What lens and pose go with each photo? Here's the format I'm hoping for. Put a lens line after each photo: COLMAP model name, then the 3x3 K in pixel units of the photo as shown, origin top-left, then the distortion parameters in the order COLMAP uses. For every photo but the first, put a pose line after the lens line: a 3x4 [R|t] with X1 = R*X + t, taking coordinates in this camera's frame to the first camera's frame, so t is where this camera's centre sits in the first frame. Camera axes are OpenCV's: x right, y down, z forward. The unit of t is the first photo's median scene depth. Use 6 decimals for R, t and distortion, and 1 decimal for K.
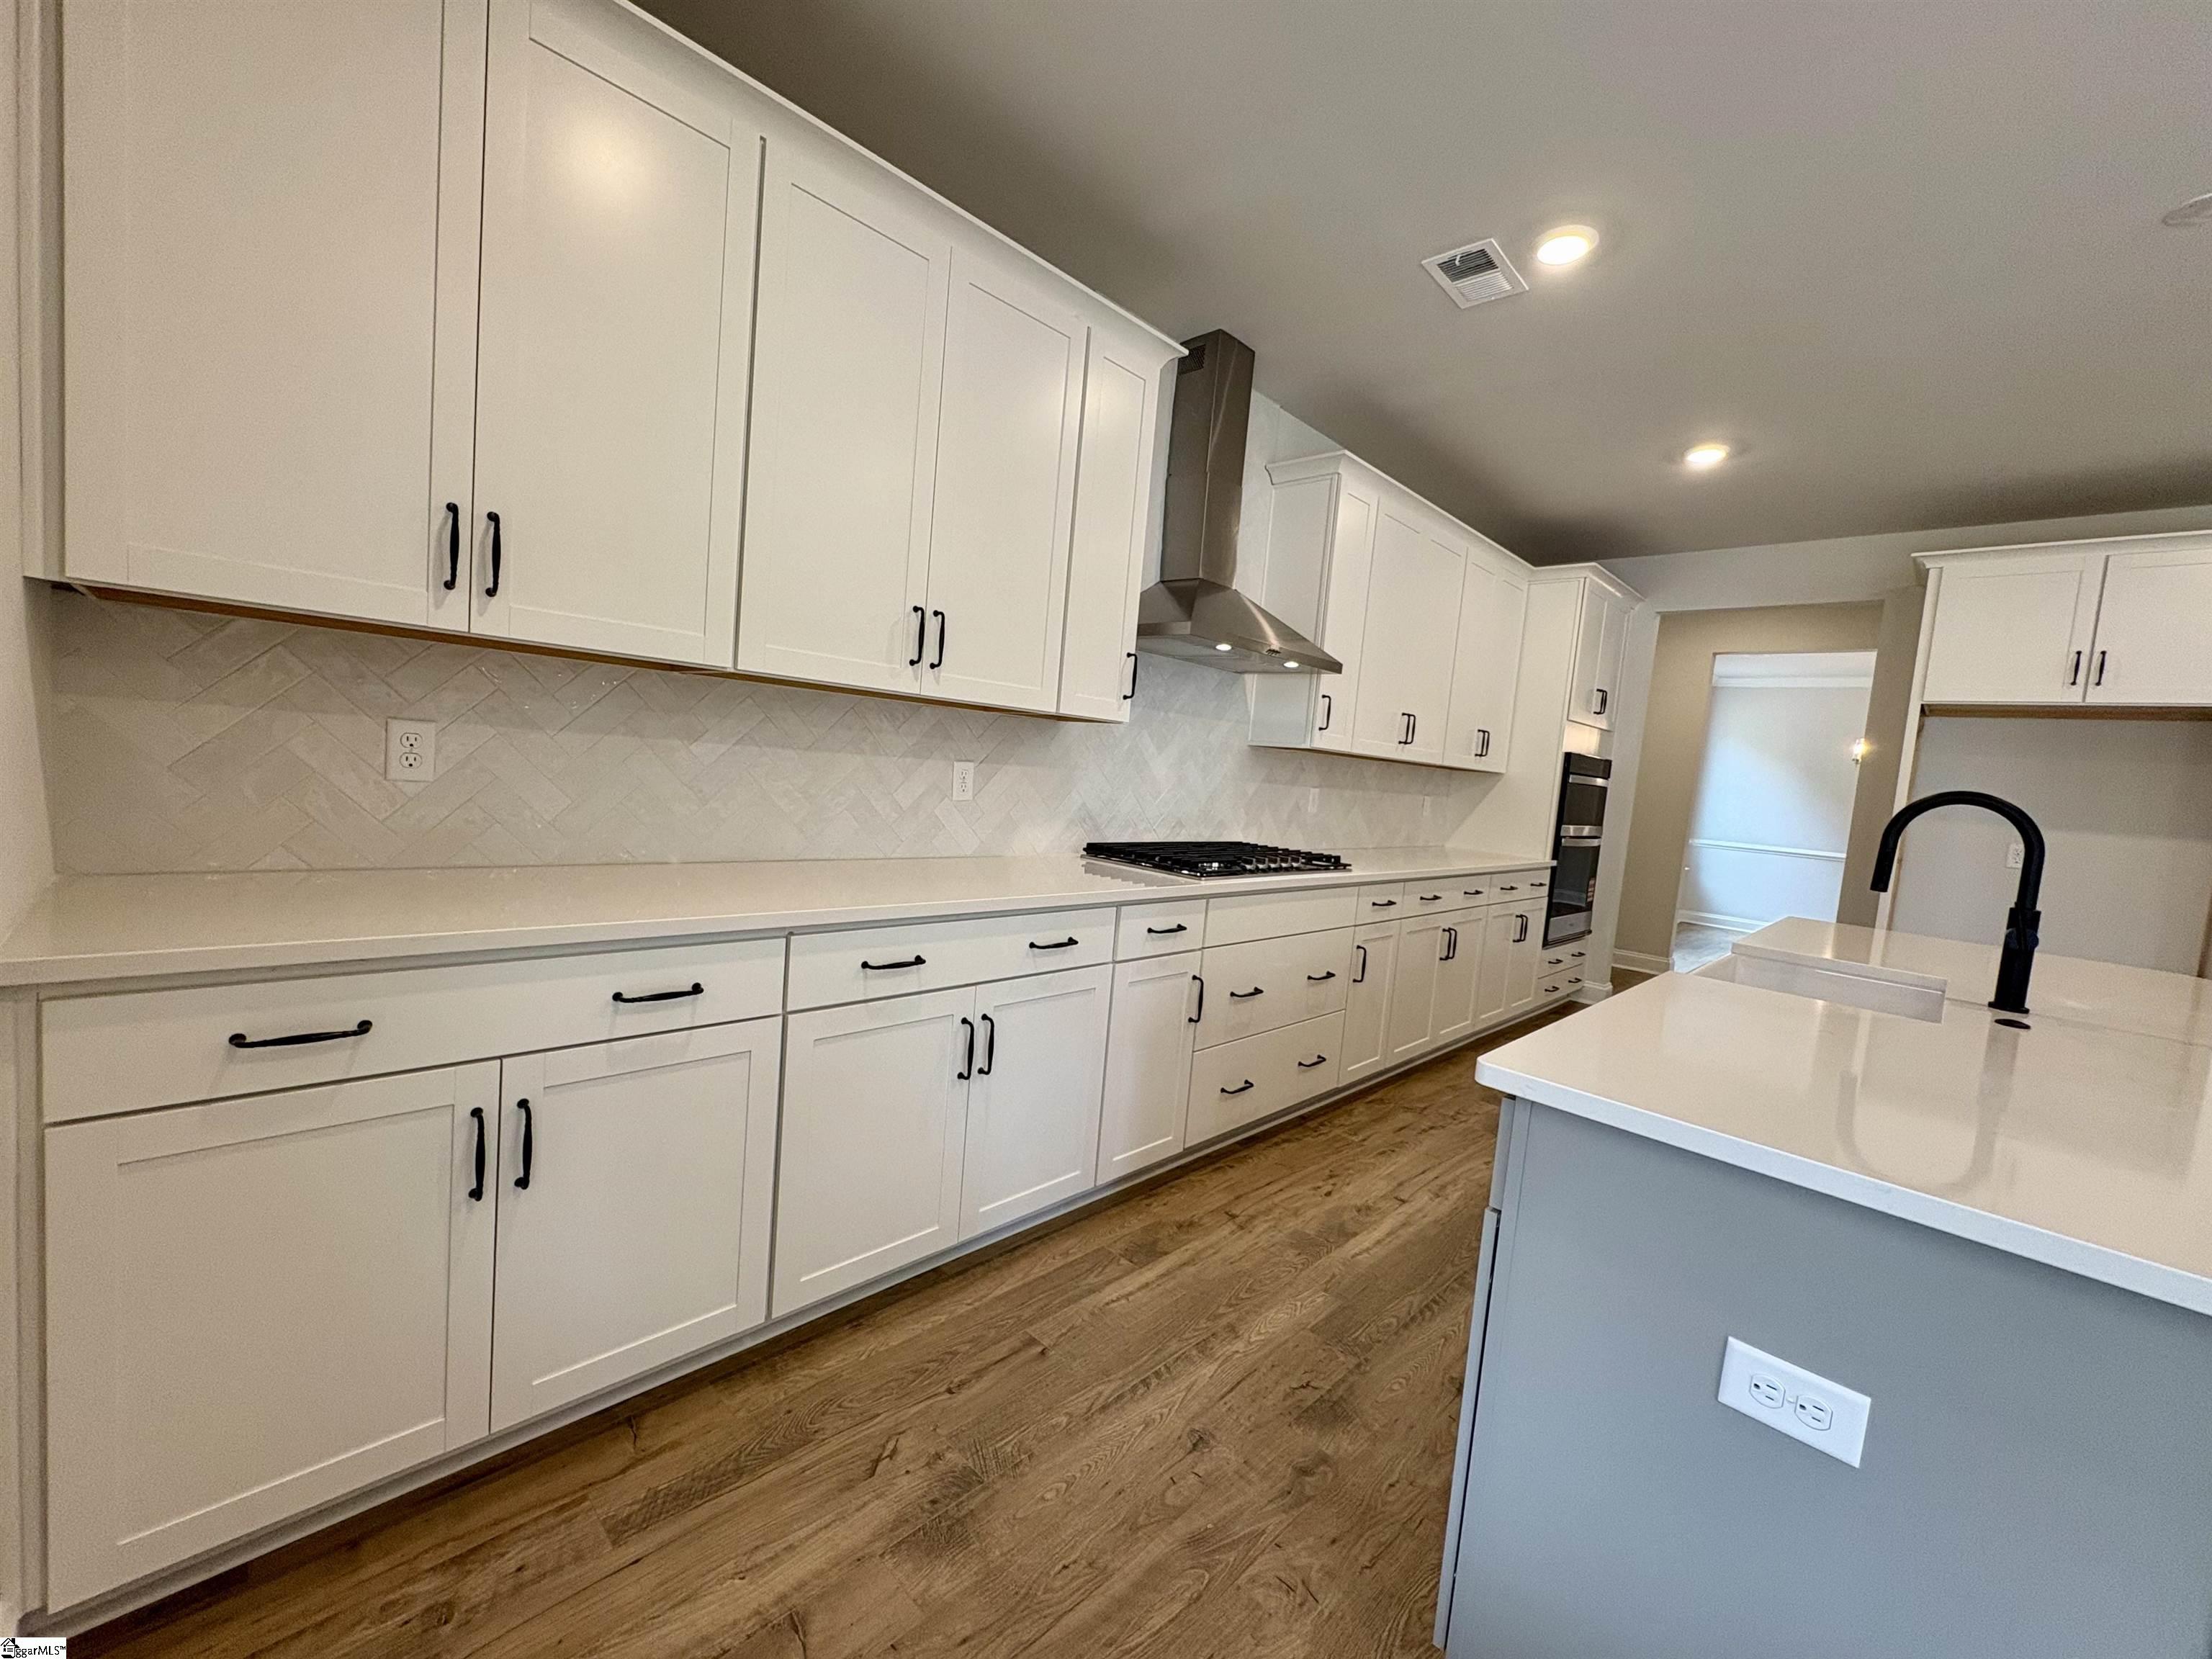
lens RADIAL K [[847.0, 0, 1106.0], [0, 847.0, 829.5], [0, 0, 1]] dist [0.006174, -0.000106]
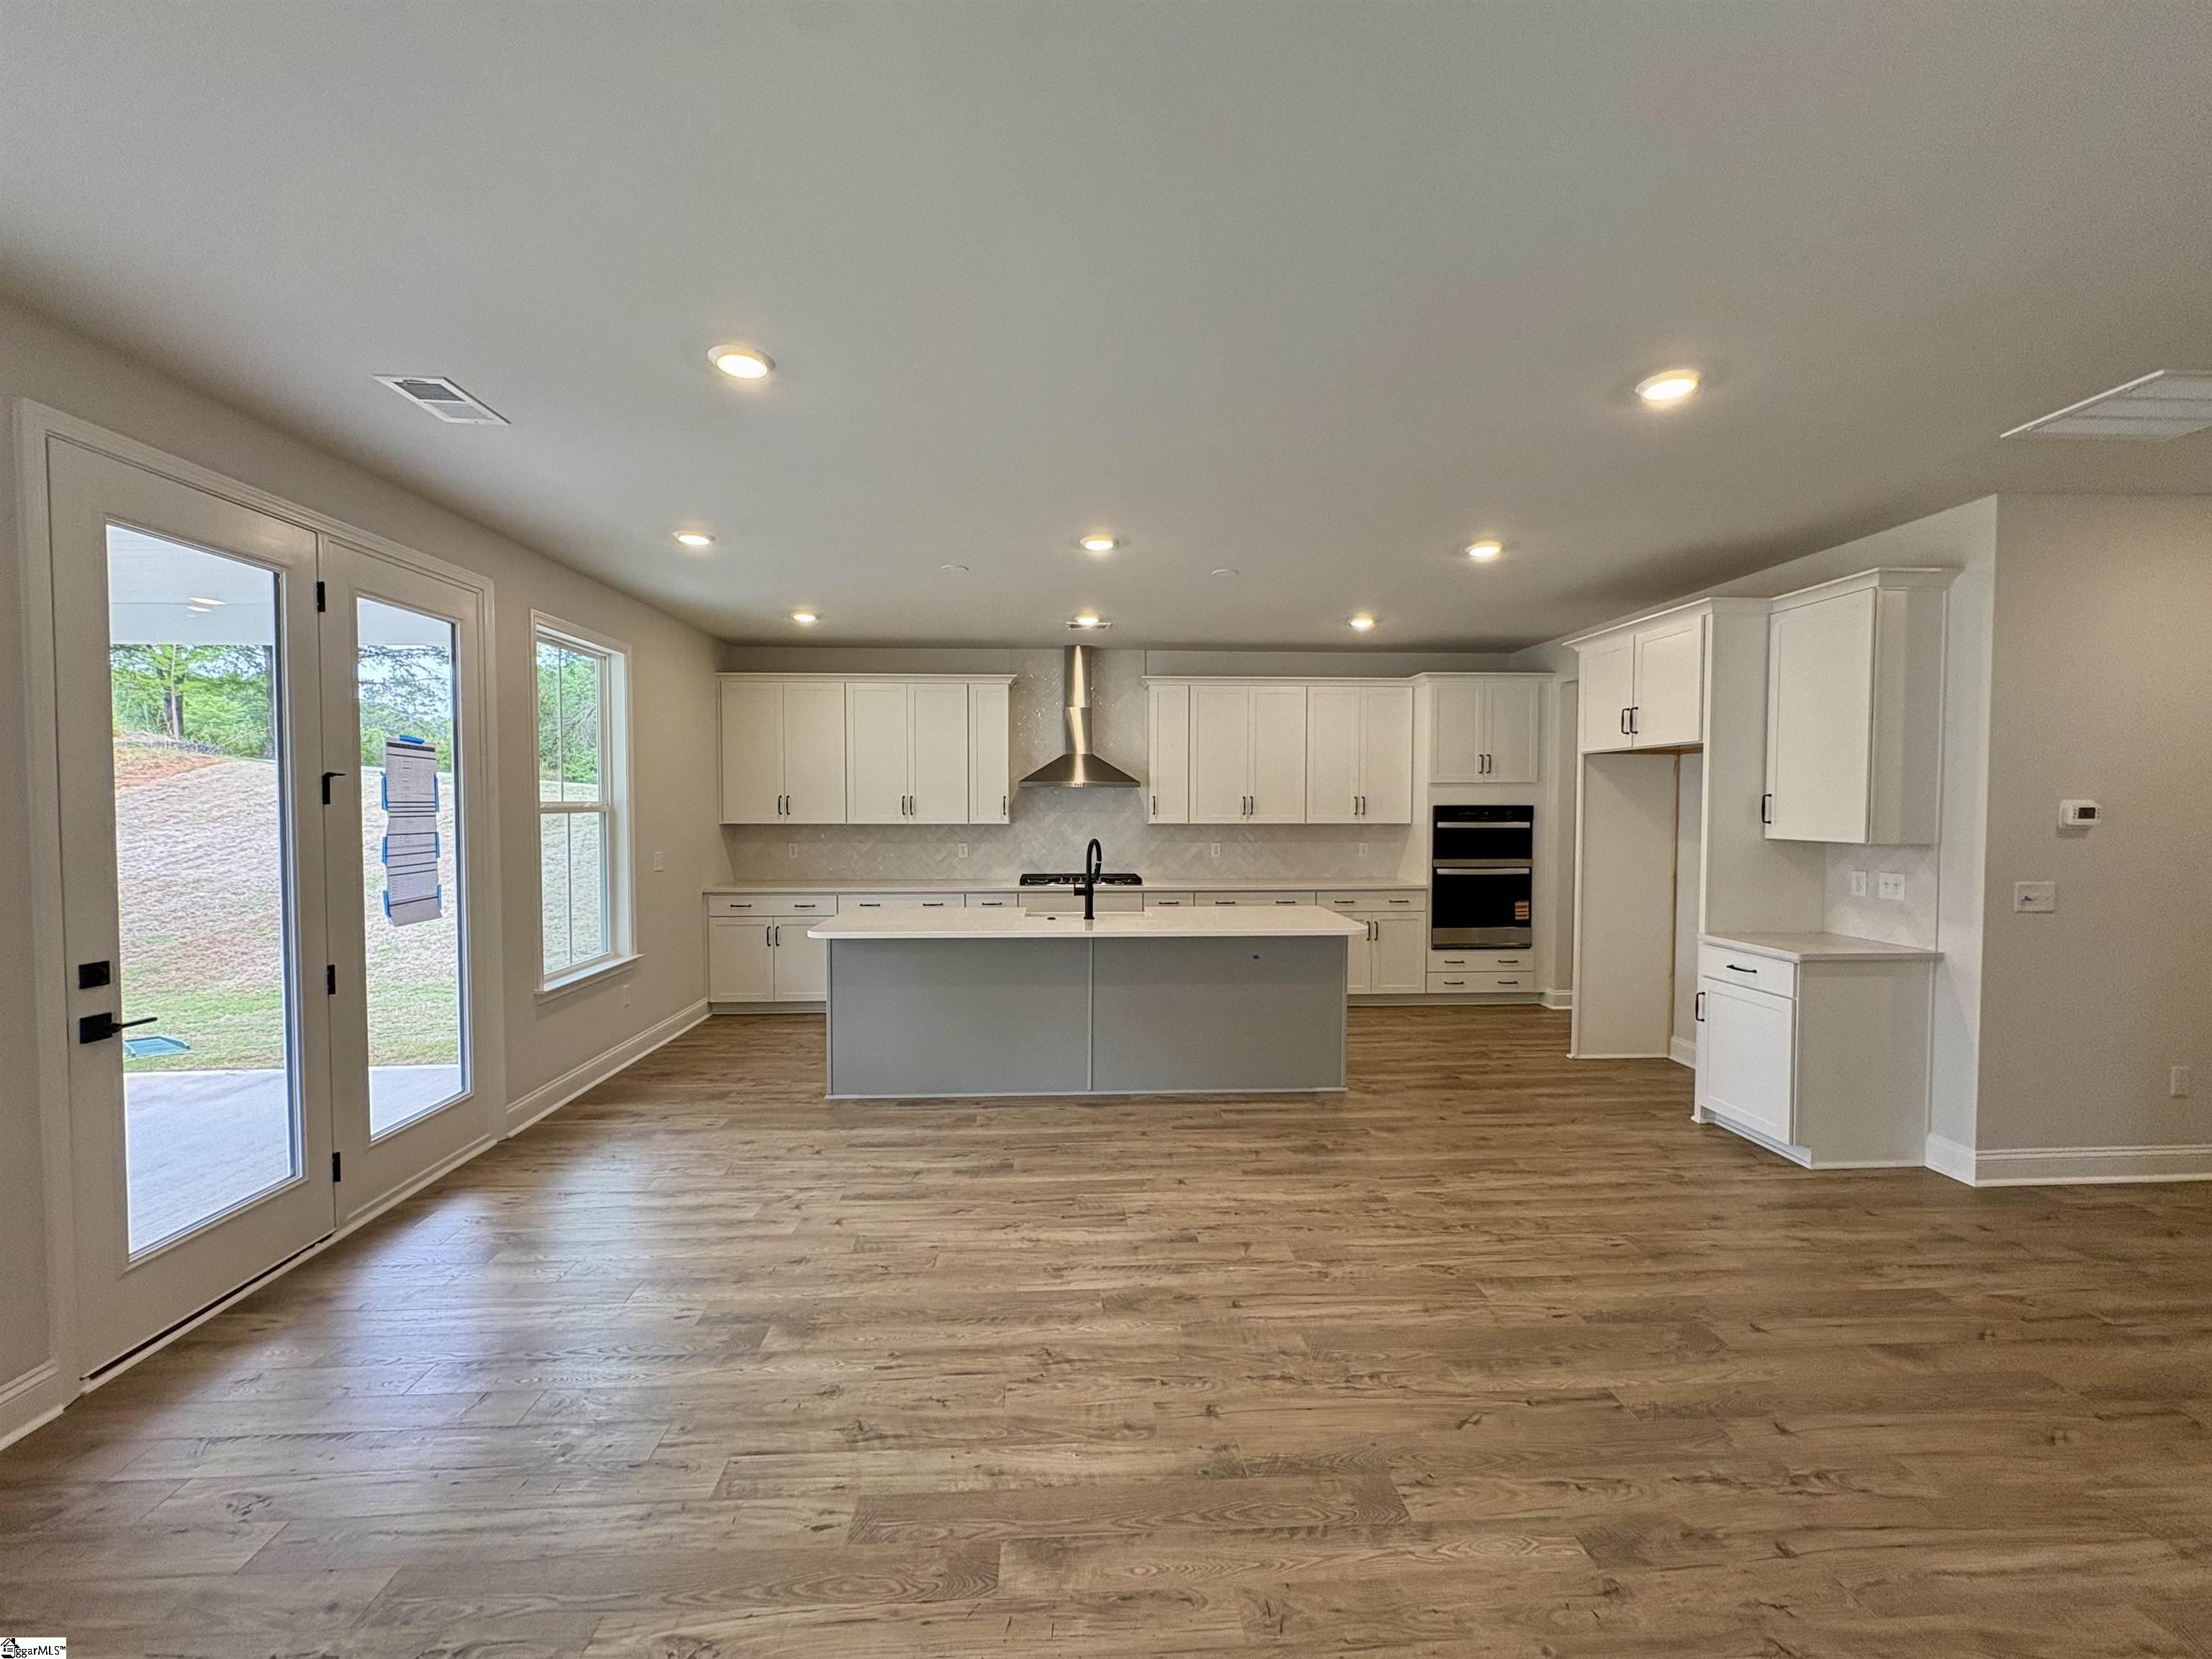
lens RADIAL K [[865.9, 0, 1090.8], [0, 865.9, 828.7], [0, 0, 1]] dist [0.001308, 0.000323]
pose [[0.741301, -0.064793, -0.668038, 1.432781], [0.008954, 0.996196, -0.086685, 0.081667], [0.671113, 0.058278, 0.739061, -0.519334]]
